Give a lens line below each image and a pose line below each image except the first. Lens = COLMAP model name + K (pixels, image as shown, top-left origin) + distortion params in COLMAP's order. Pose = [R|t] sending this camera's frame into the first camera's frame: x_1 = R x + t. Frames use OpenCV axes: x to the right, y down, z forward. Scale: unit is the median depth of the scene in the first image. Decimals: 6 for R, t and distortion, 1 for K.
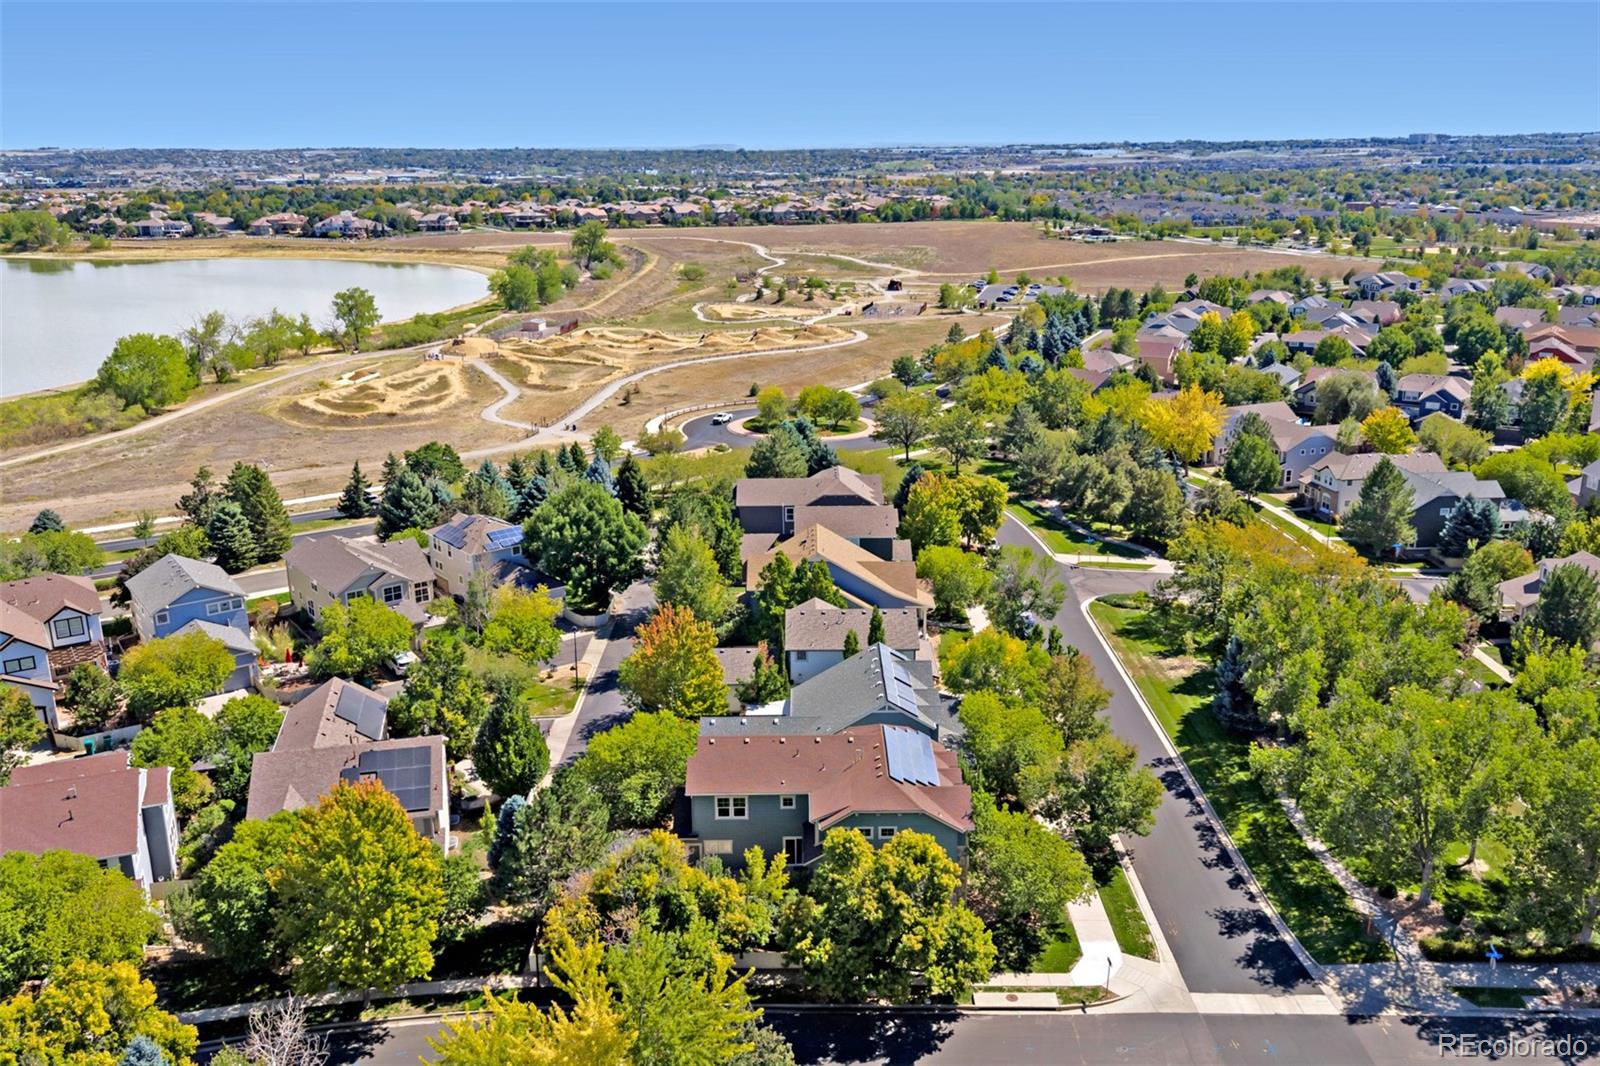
lens RADIAL K [[1307.7, 0, 800.0], [0, 1307.7, 533.0], [0, 0, 1]] dist [0.018814, -0.019088]
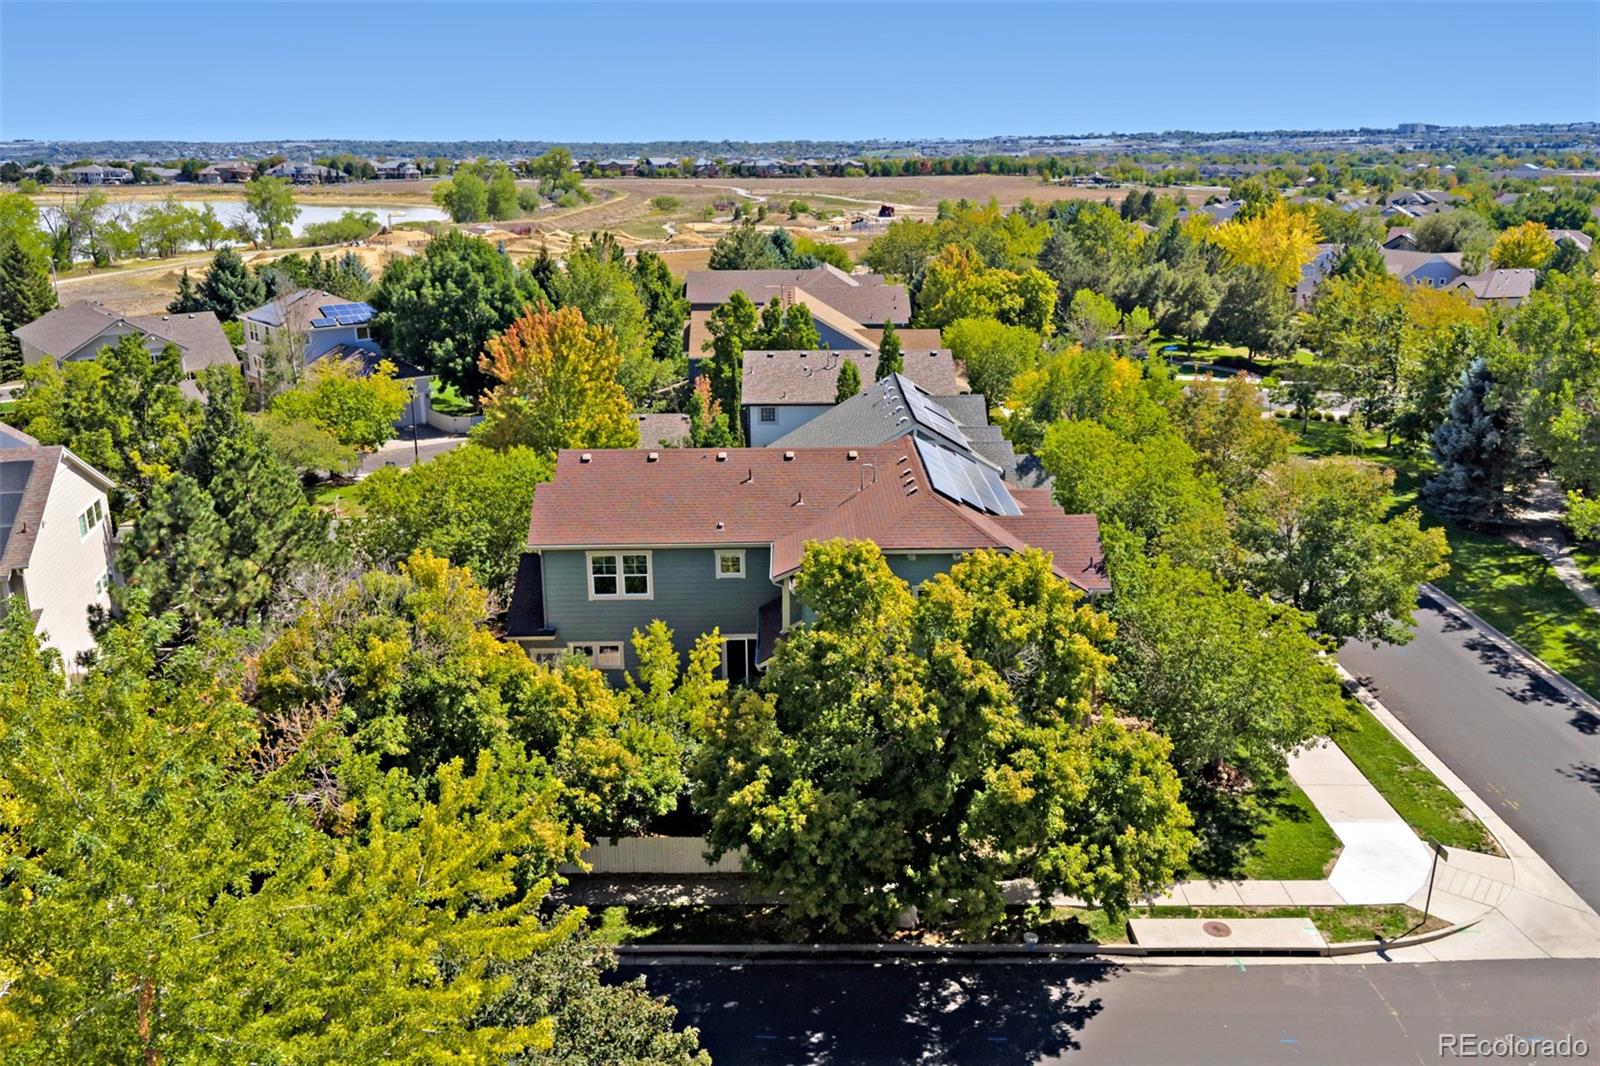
lens RADIAL K [[1307.7, 0, 800.0], [0, 1307.7, 533.0], [0, 0, 1]] dist [0.018814, -0.019088]
pose [[0.999946, -0.002929, 0.009926, 0.013833], [0.002928, 0.999996, 0.000195, 0.207703], [-0.009926, -0.000166, 0.999951, 0.524973]]
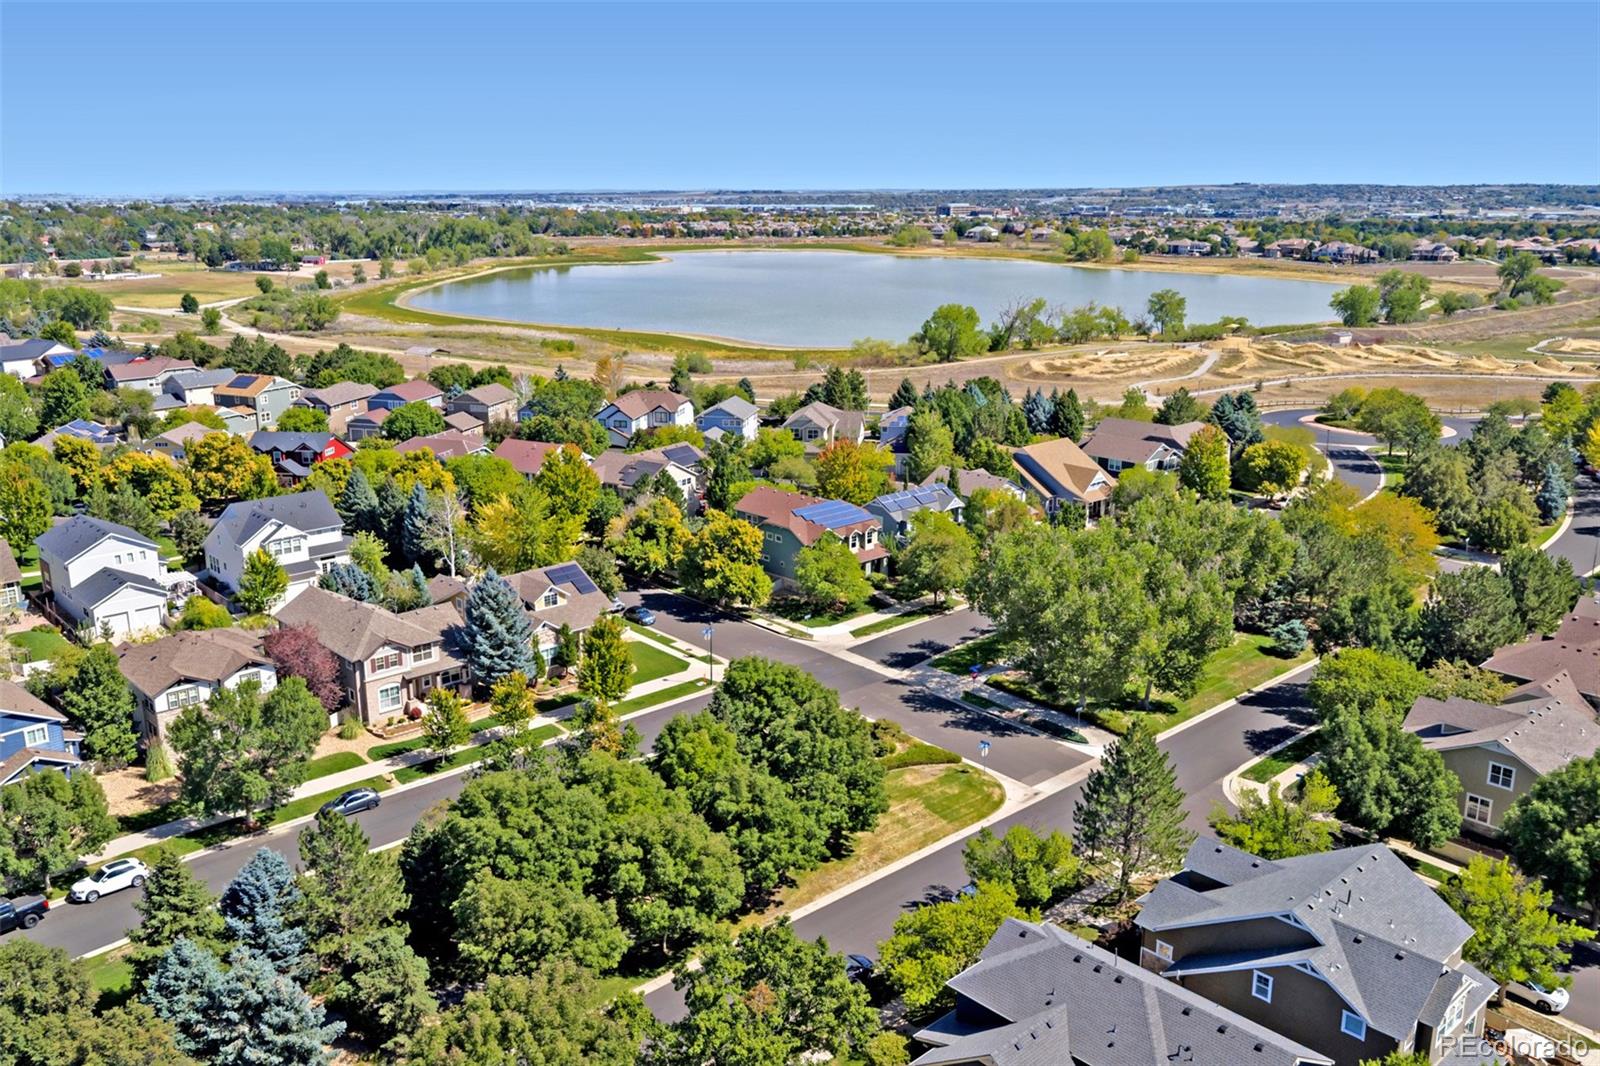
lens RADIAL K [[1307.7, 0, 800.0], [0, 1307.7, 533.0], [0, 0, 1]] dist [0.018814, -0.019088]
pose [[0.673981, 0.194984, -0.712552, 1.396771], [-0.212425, 0.974955, 0.065862, 0.096082], [0.707549, 0.106974, 0.698521, -0.248357]]
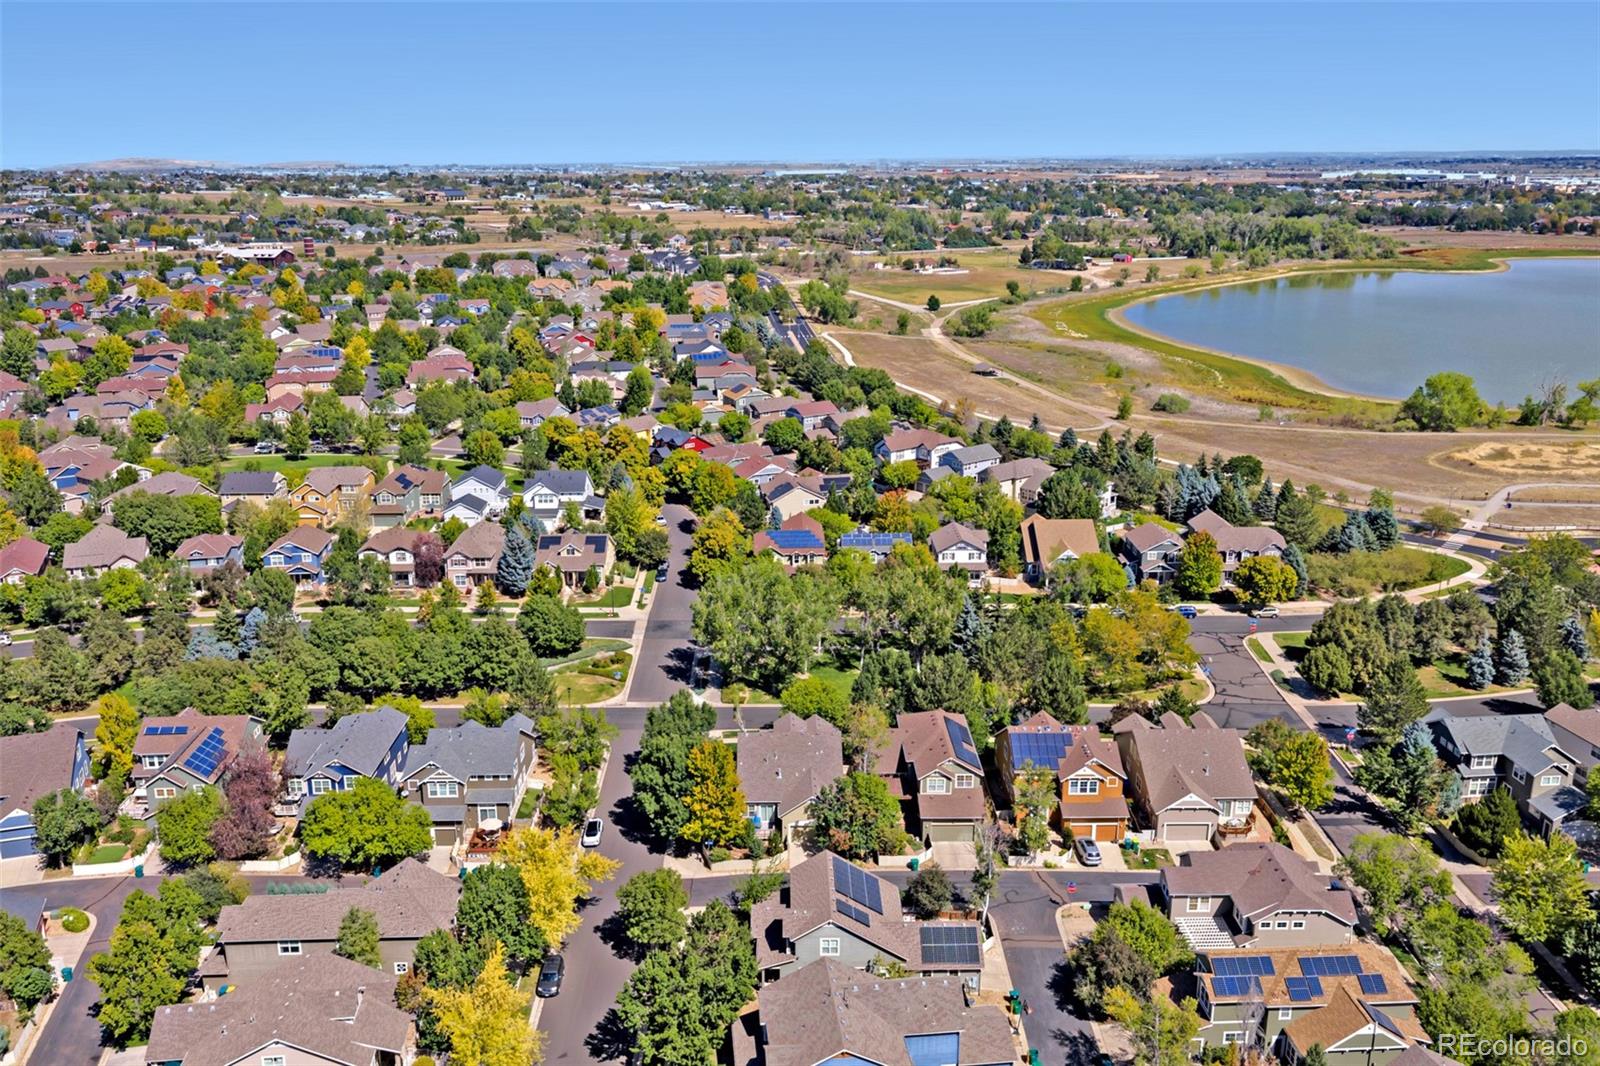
lens RADIAL K [[1307.7, 0, 800.0], [0, 1307.7, 533.0], [0, 0, 1]] dist [0.018814, -0.019088]
pose [[0.002496, 0.287170, -0.957876, 2.819195], [-0.277384, 0.920490, 0.275239, -0.625263], [0.960756, 0.265013, 0.081954, 0.895798]]
